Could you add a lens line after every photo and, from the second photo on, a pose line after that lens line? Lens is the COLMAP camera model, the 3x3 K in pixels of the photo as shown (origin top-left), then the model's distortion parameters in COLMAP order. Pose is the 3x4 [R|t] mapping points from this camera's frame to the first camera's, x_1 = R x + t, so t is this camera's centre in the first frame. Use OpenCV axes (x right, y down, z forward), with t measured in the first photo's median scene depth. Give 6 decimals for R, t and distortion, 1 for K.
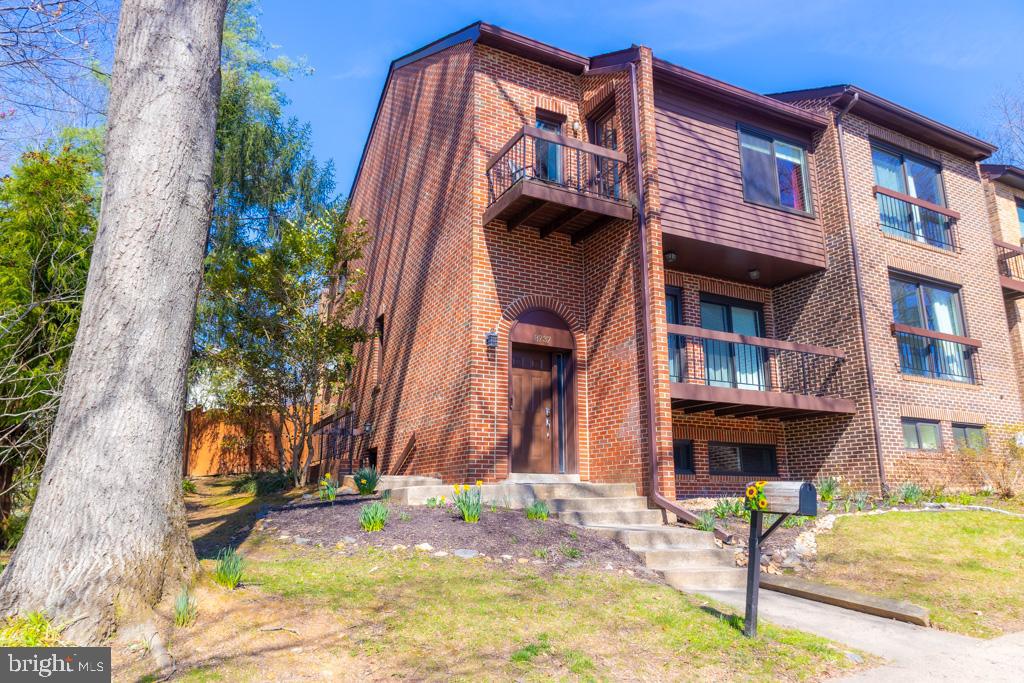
lens RADIAL K [[617.1, 0, 527.5], [0, 617.1, 341.6], [0, 0, 1]] dist [-0.004484, -0.000281]
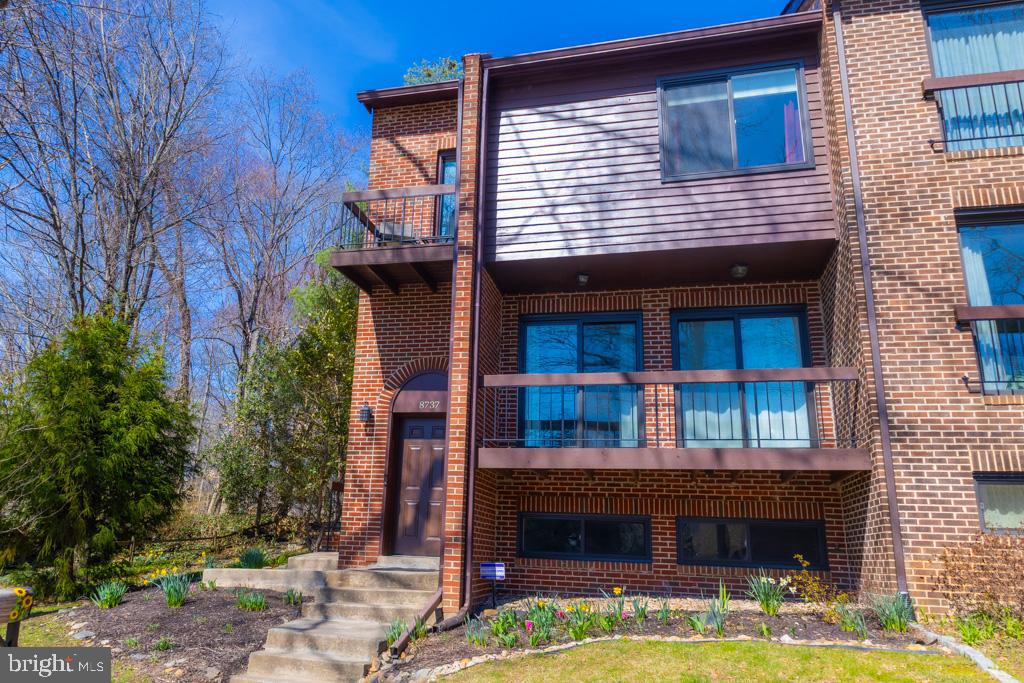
lens RADIAL K [[710.9, 0, 512.0], [0, 710.9, 341.5], [0, 0, 1]] dist [-0.002723, -0.001131]
pose [[0.776107, -0.153098, -0.611734, 0.760804], [0.119994, 0.988211, -0.095081, 0.017004], [0.619079, 0.000388, 0.785328, 0.254829]]
